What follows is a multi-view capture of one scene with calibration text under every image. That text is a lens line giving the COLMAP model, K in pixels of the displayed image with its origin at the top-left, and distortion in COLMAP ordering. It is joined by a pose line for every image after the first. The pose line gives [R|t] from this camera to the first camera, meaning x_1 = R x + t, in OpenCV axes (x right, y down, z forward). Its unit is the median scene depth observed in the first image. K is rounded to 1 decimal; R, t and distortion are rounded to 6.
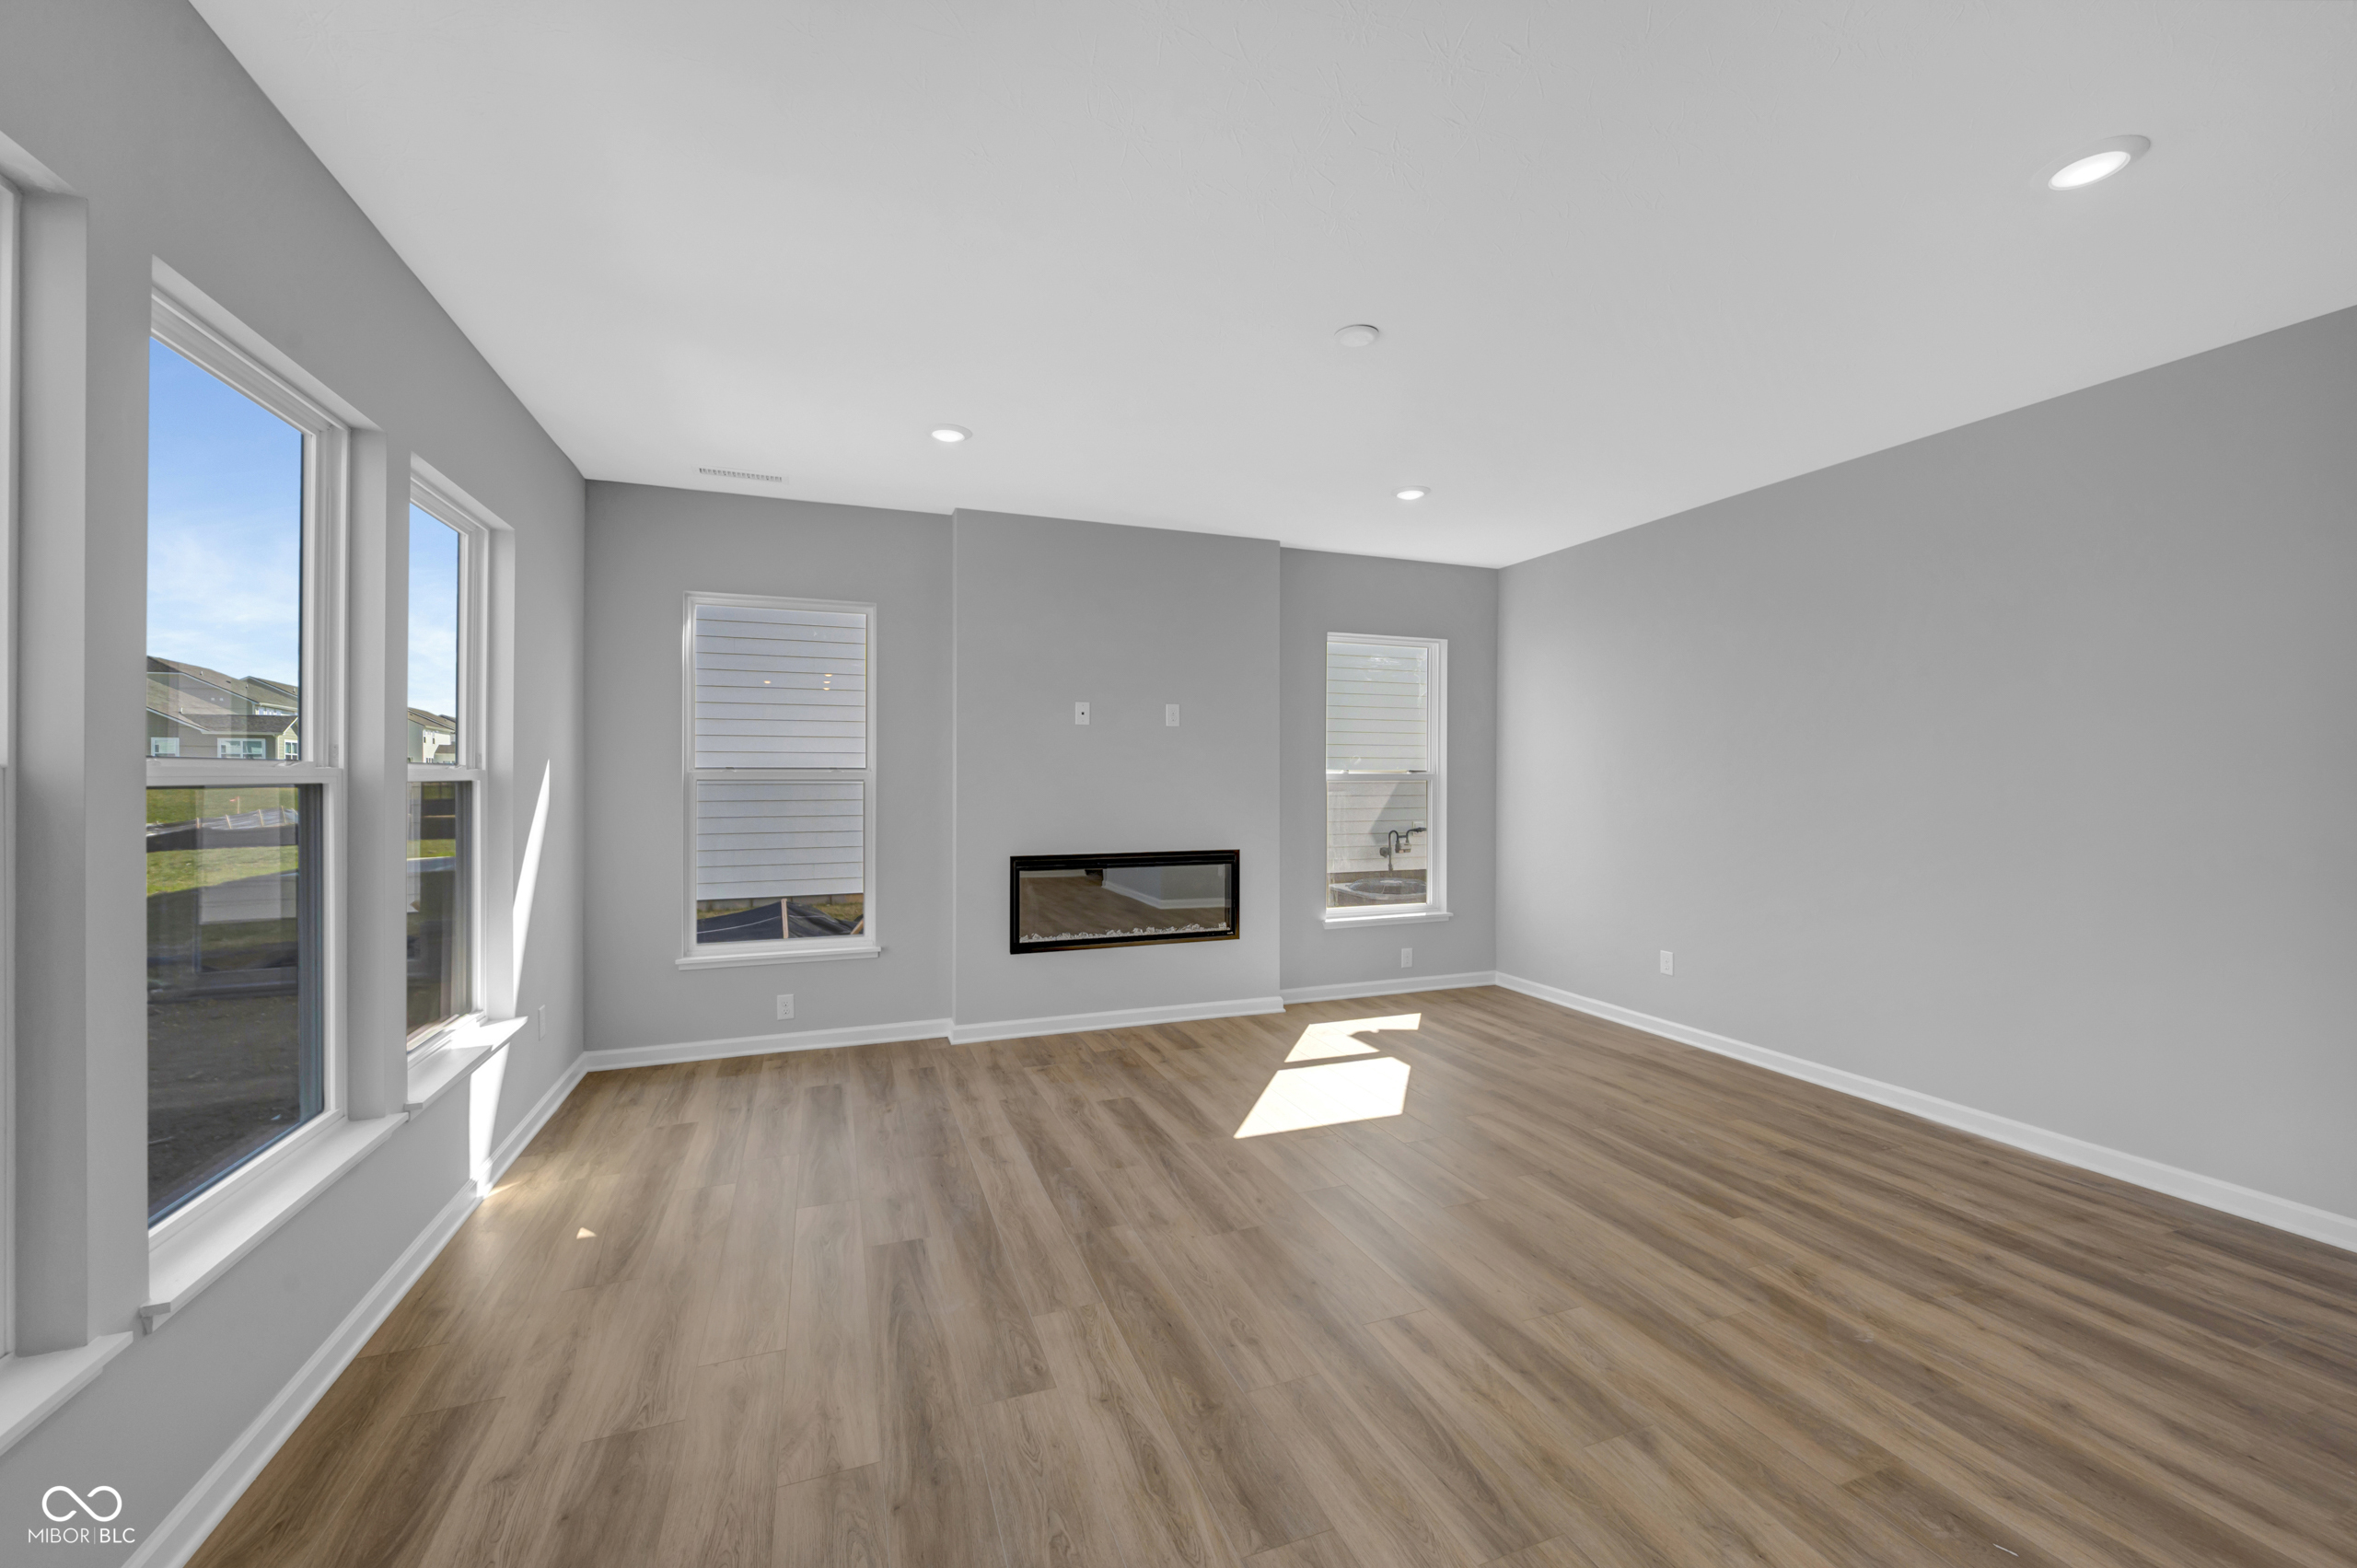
lens RADIAL K [[927.6, 0, 1176.2], [0, 927.6, 774.9], [0, 0, 1]] dist [0.000783, -0.000113]
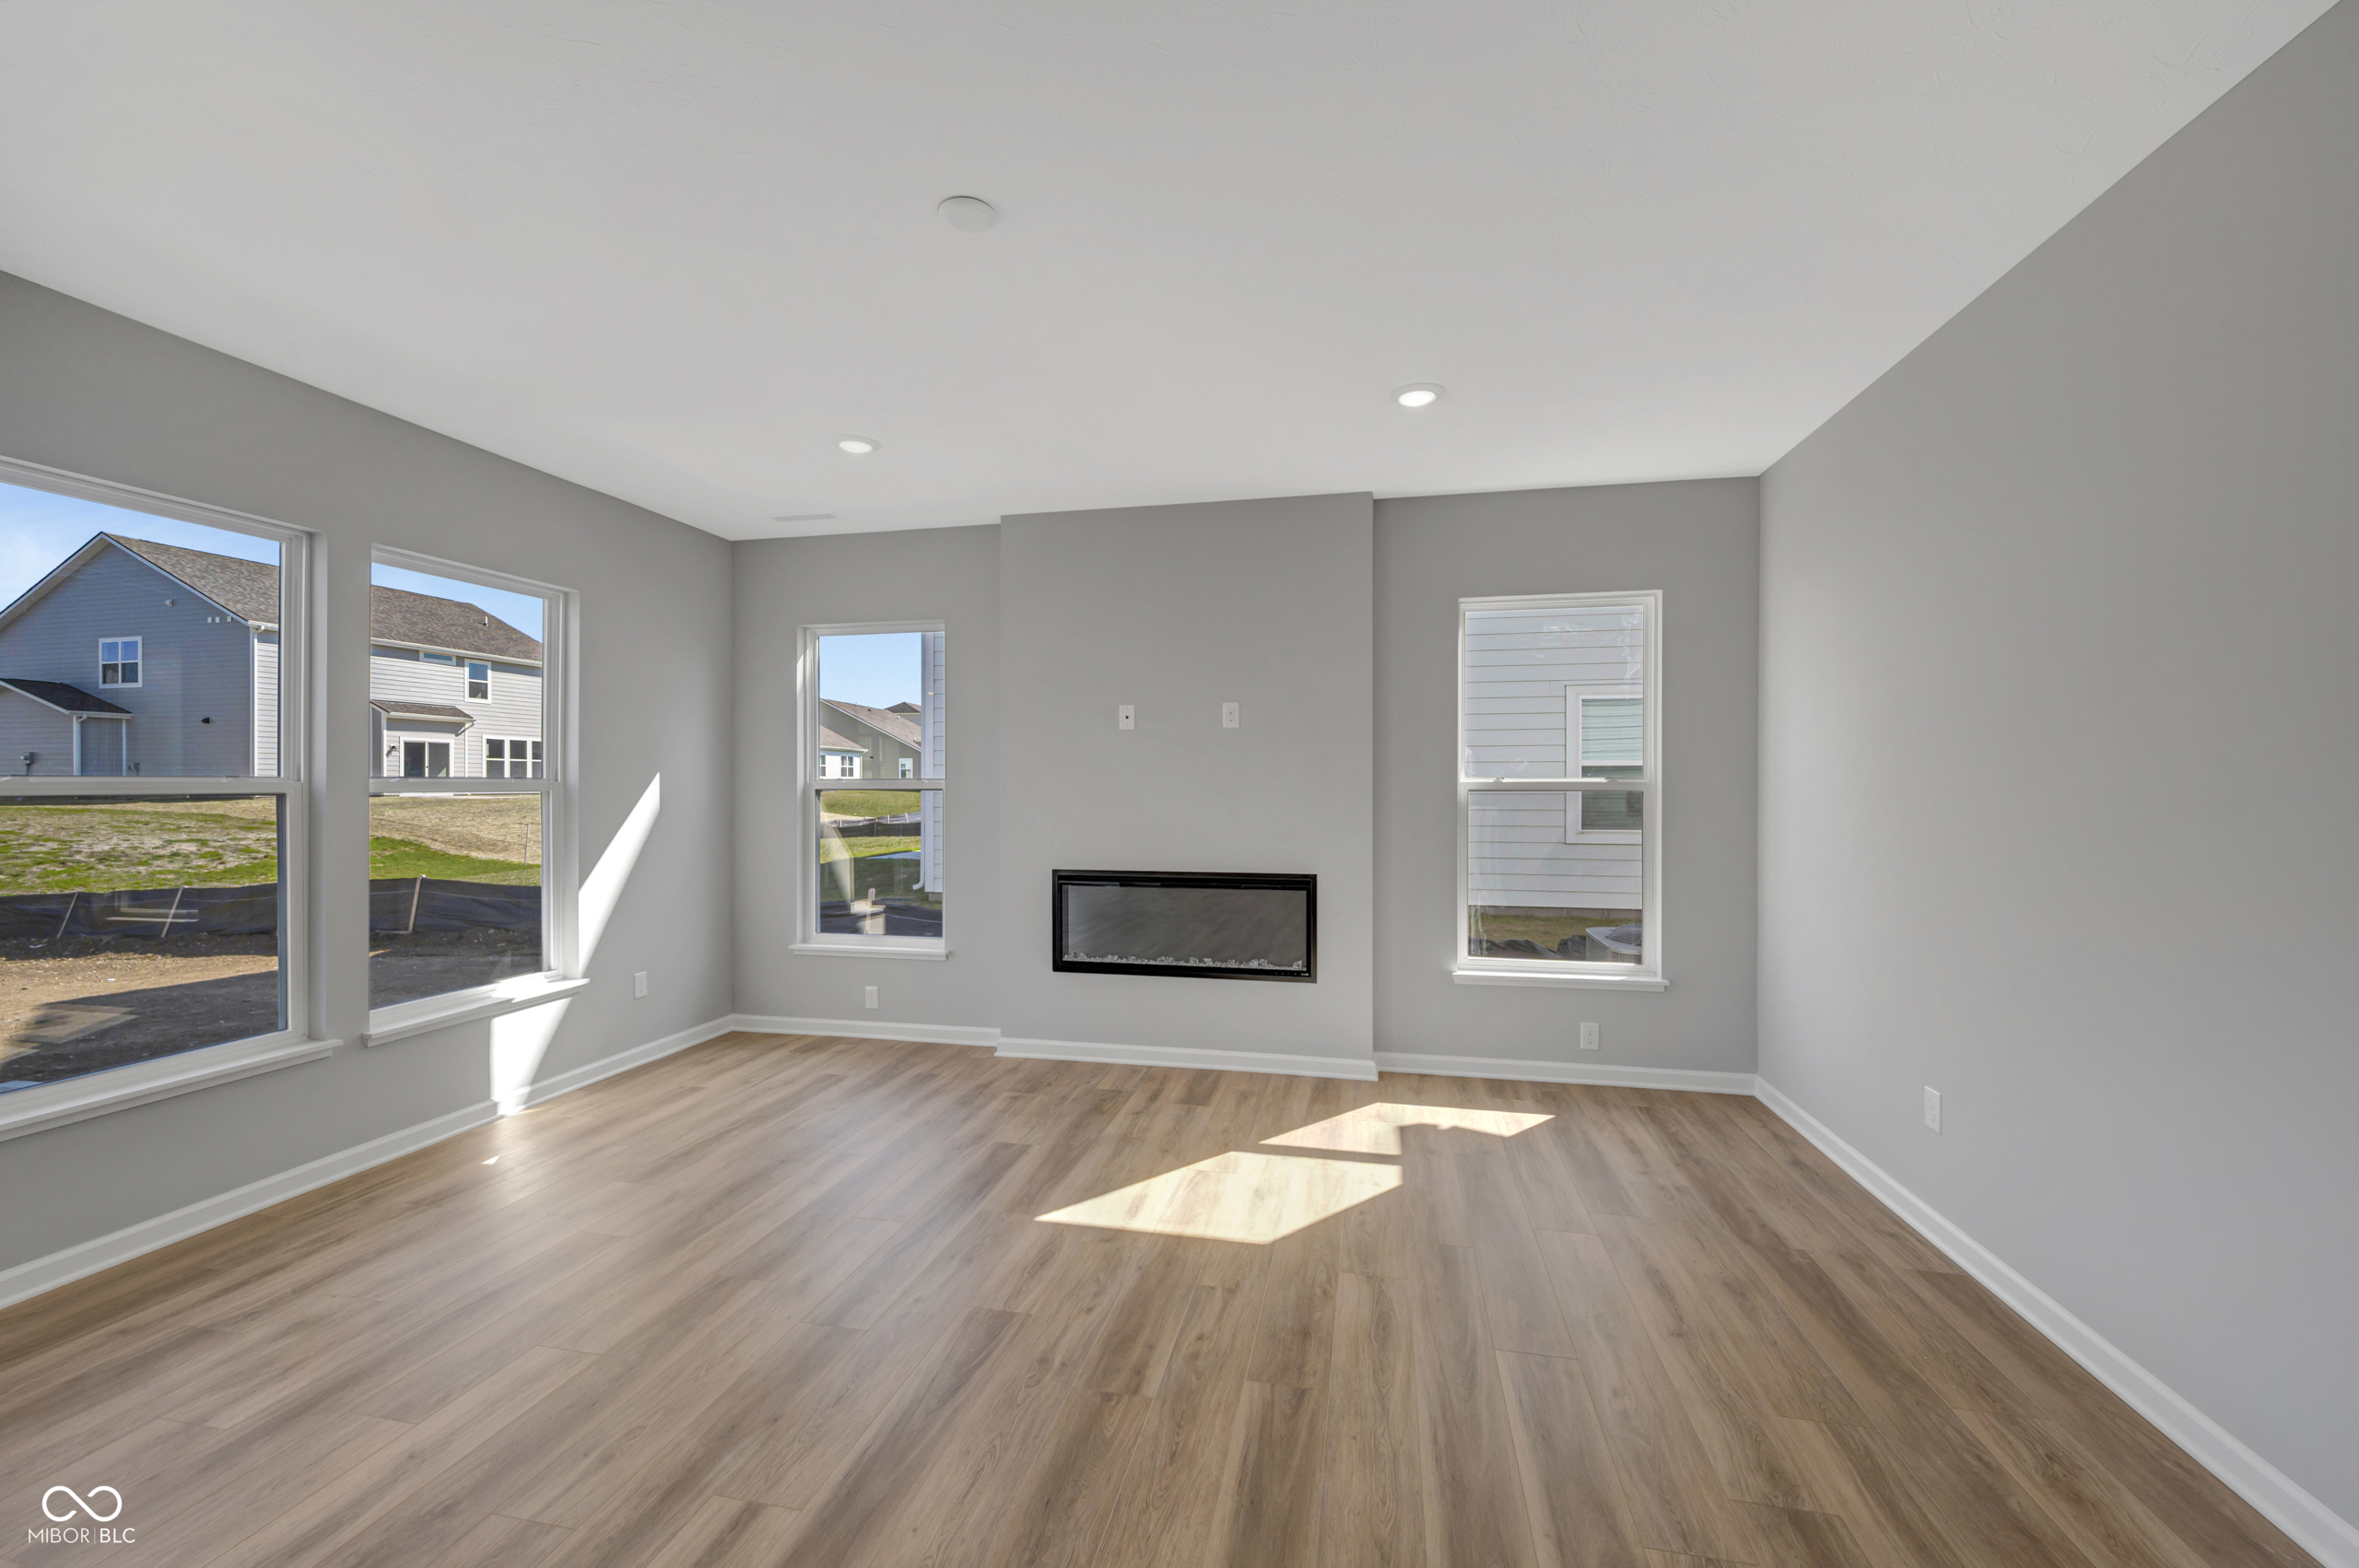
lens RADIAL K [[927.0, 0, 1183.0], [0, 927.0, 780.9], [0, 0, 1]] dist [0.001668, -0.000354]
pose [[0.840795, -0.003504, -0.541343, 0.482545], [0.002270, 0.999993, -0.002947, -0.000457], [0.541350, 0.001249, 0.840797, 0.282897]]
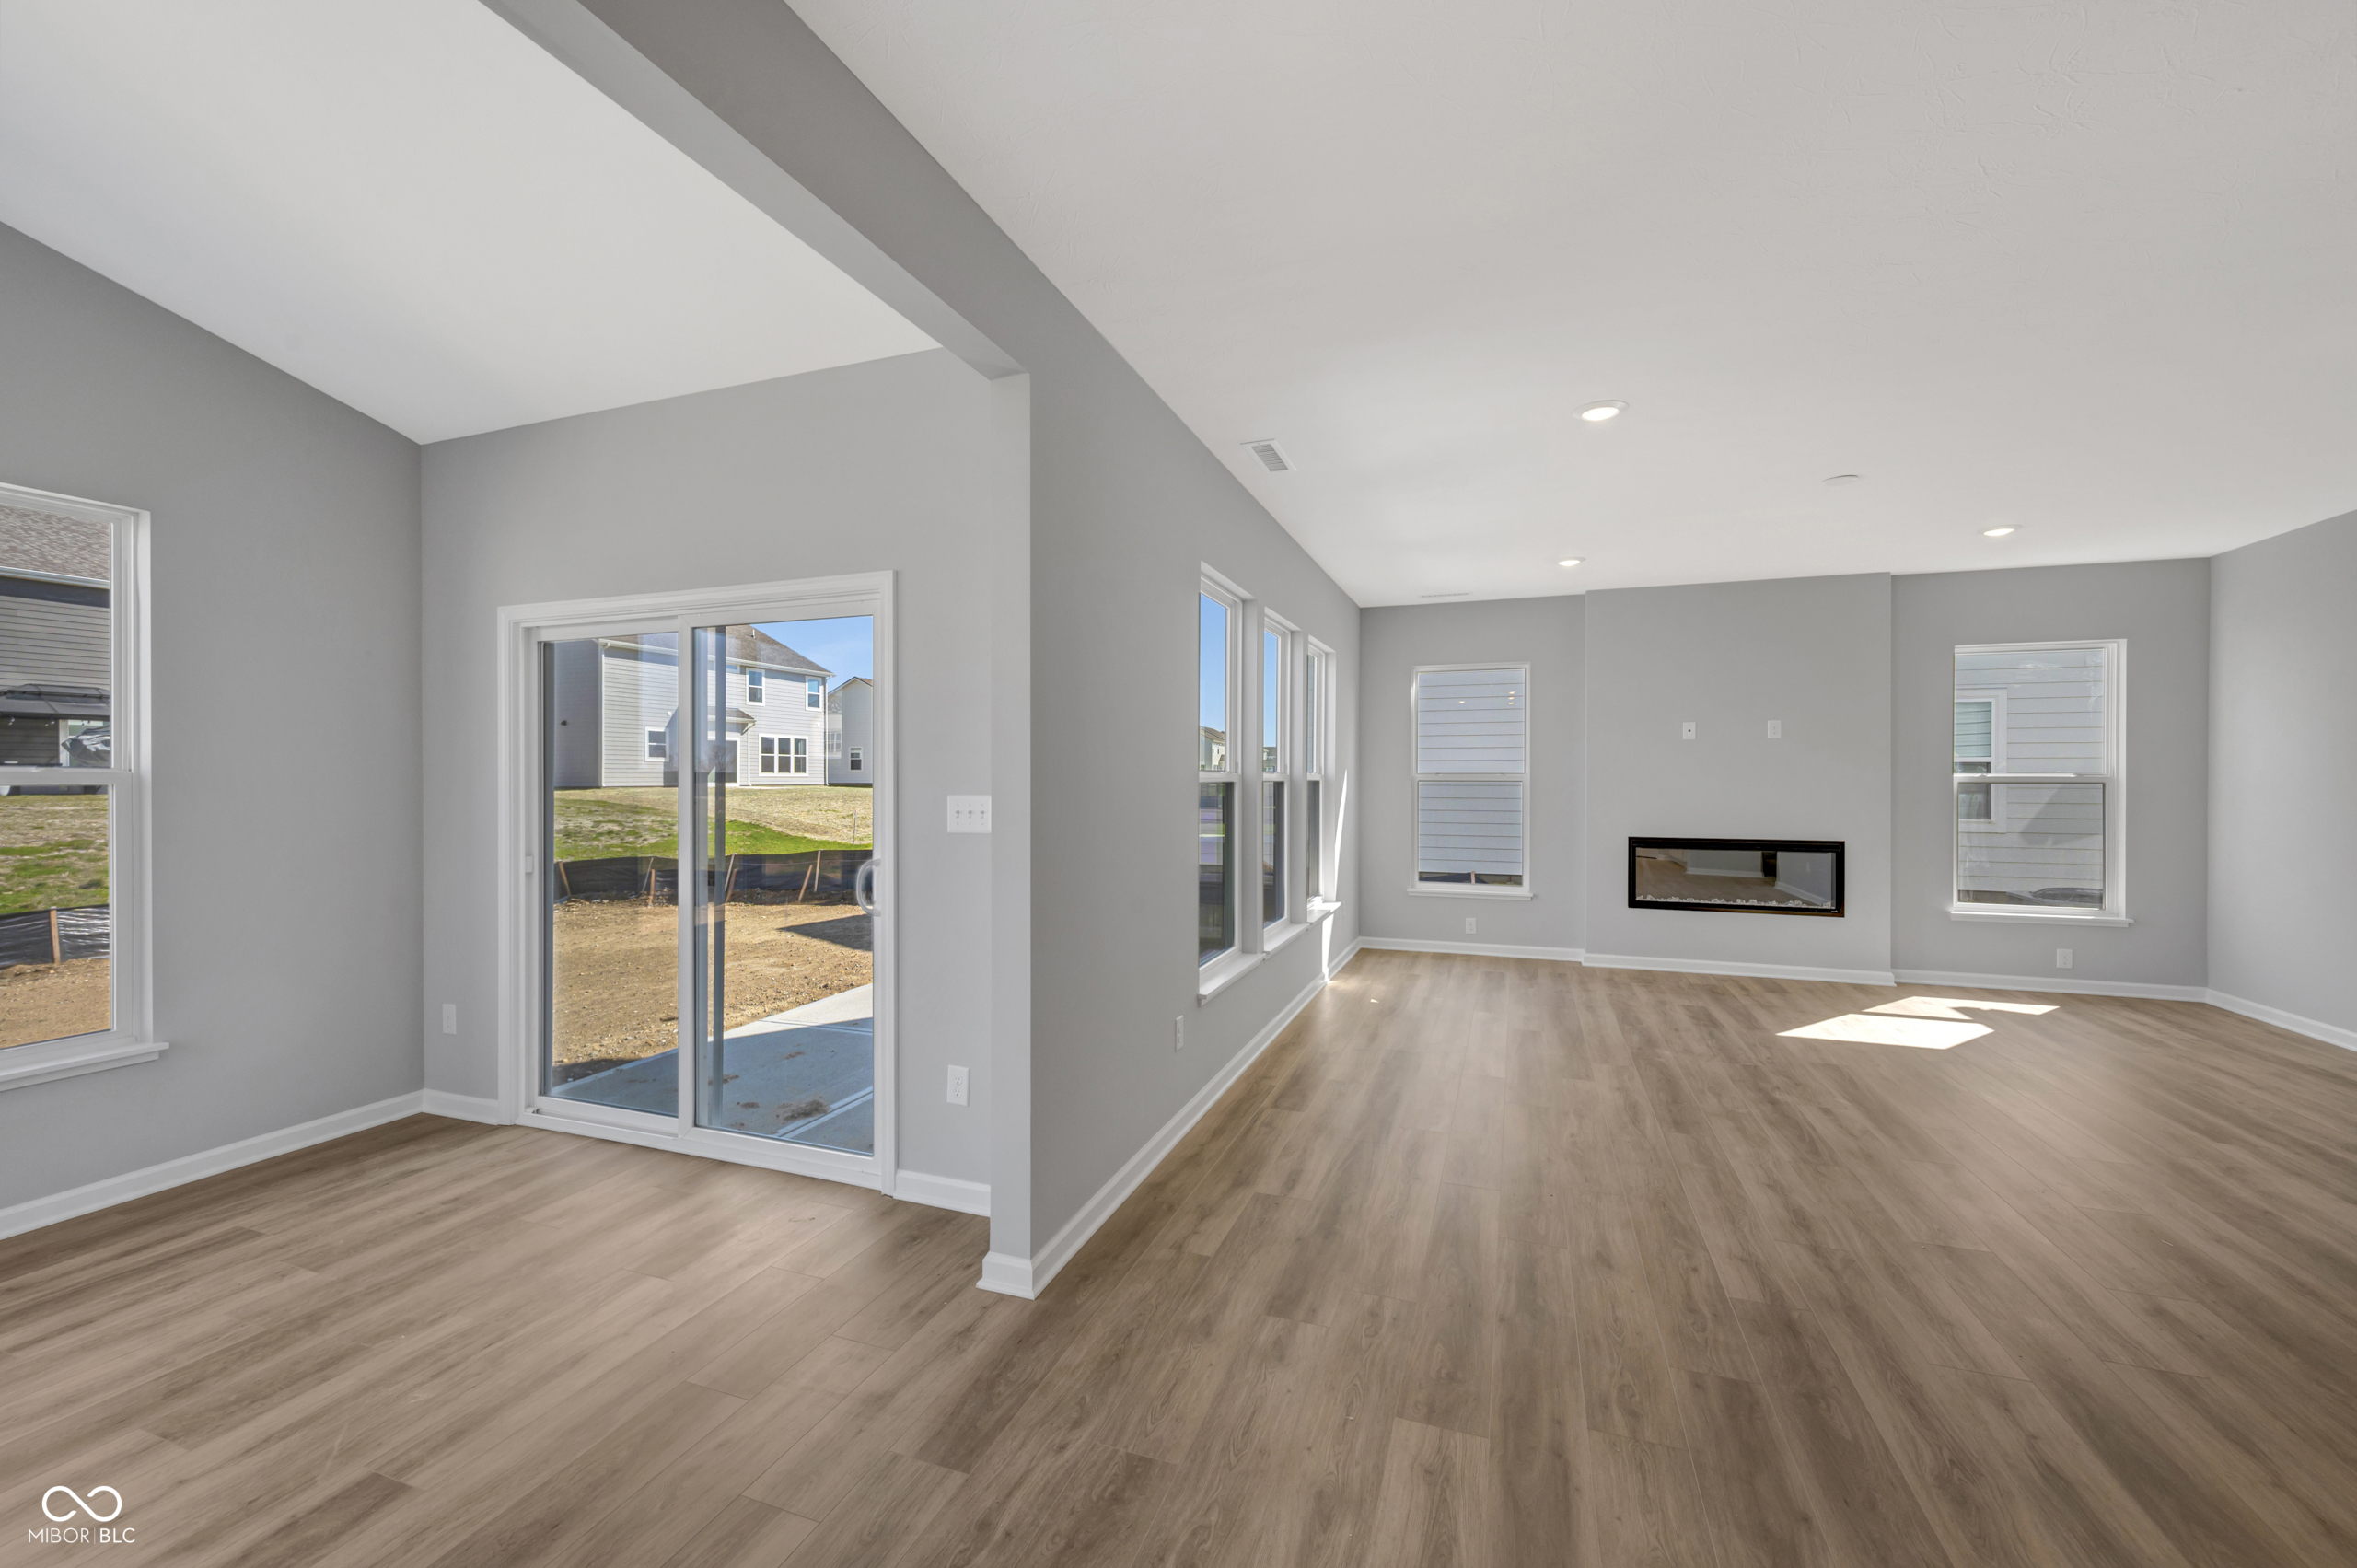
lens RADIAL K [[926.3, 0, 1182.0], [0, 926.3, 780.9], [0, 0, 1]] dist [0.001668, -0.000354]
pose [[0.759230, 0.002389, -0.650818, 0.226578], [0.000012, 0.999993, 0.003684, 0.000065], [0.650823, -0.002805, 0.759225, -0.505027]]
